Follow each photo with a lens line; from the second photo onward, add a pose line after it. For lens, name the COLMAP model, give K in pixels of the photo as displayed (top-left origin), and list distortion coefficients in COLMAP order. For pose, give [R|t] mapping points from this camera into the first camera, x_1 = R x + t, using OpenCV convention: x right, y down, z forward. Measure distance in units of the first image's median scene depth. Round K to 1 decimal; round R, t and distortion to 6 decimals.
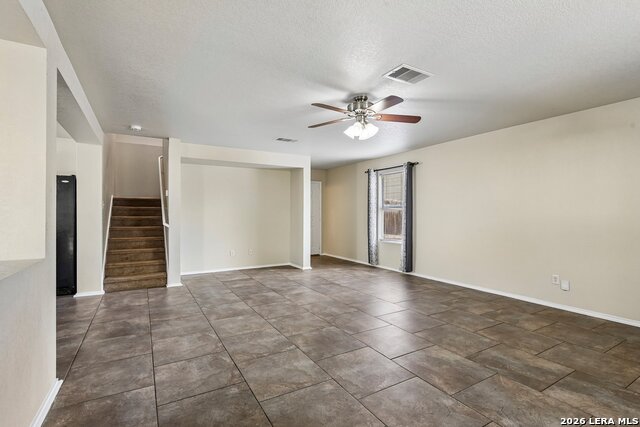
lens RADIAL K [[300.1, 0, 318.8], [0, 300.1, 212.7], [0, 0, 1]] dist [-0.002841, -0.000011]
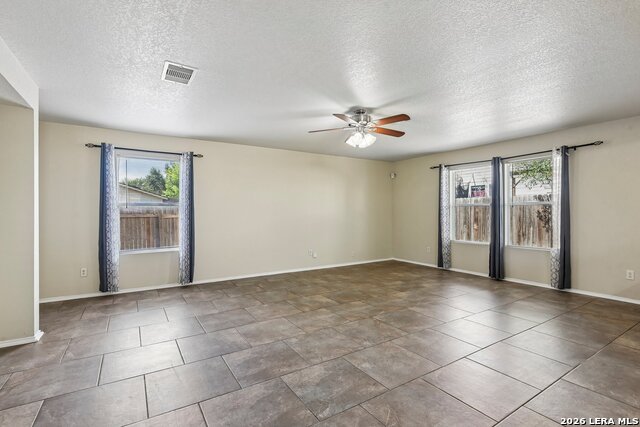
lens RADIAL K [[300.1, 0, 319.1], [0, 300.1, 214.3], [0, 0, 1]] dist [-0.002841, -0.000011]
pose [[-0.030187, -0.006088, 0.999526, -0.898172], [0.000595, 0.999981, 0.006109, 0.003360], [-0.999544, 0.000779, -0.030183, 1.080303]]
